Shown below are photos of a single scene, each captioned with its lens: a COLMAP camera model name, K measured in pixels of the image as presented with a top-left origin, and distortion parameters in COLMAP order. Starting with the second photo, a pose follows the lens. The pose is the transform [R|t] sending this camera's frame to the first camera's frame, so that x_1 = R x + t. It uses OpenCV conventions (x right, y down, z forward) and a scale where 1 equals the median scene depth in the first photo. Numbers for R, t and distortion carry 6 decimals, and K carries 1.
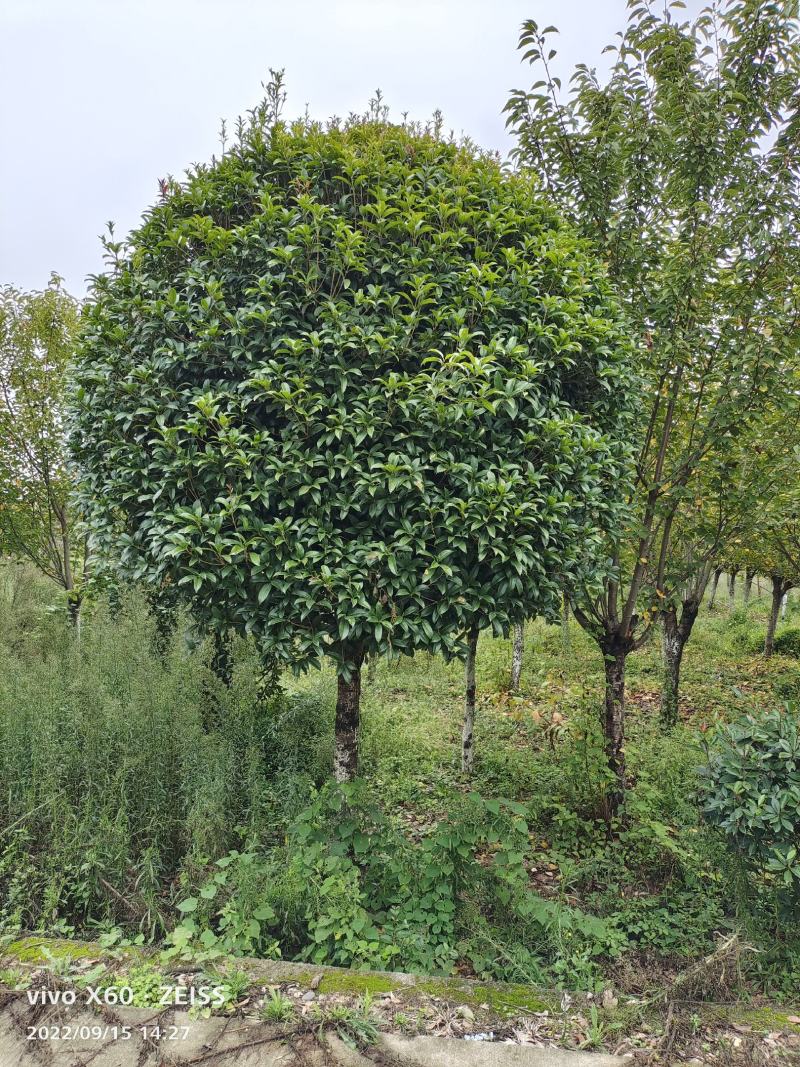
lens RADIAL K [[791.8, 0, 400.0], [0, 791.8, 533.5], [0, 0, 1]] dist [0.075993, -0.089278]
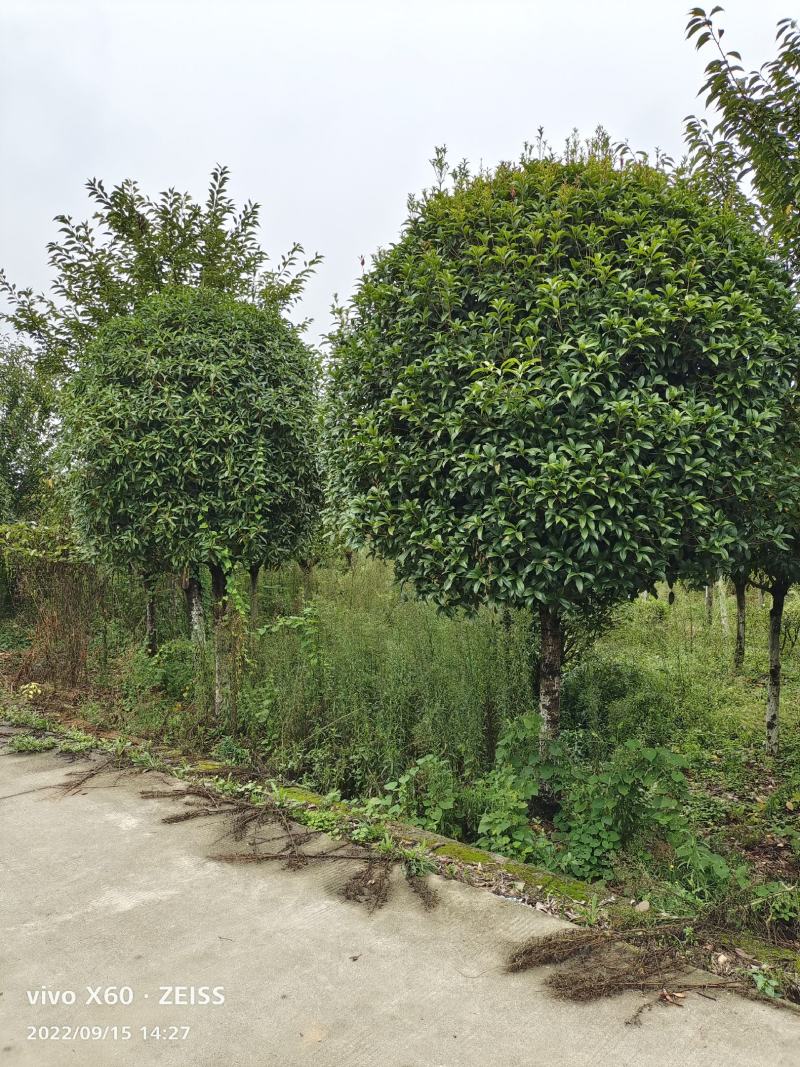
lens RADIAL K [[791.8, 0, 400.0], [0, 791.8, 533.5], [0, 0, 1]] dist [0.075993, -0.089278]
pose [[0.832504, -0.018189, -0.553720, 0.571740], [0.028164, 0.999558, 0.009508, 0.024315], [0.553302, -0.023511, 0.832649, -0.123421]]
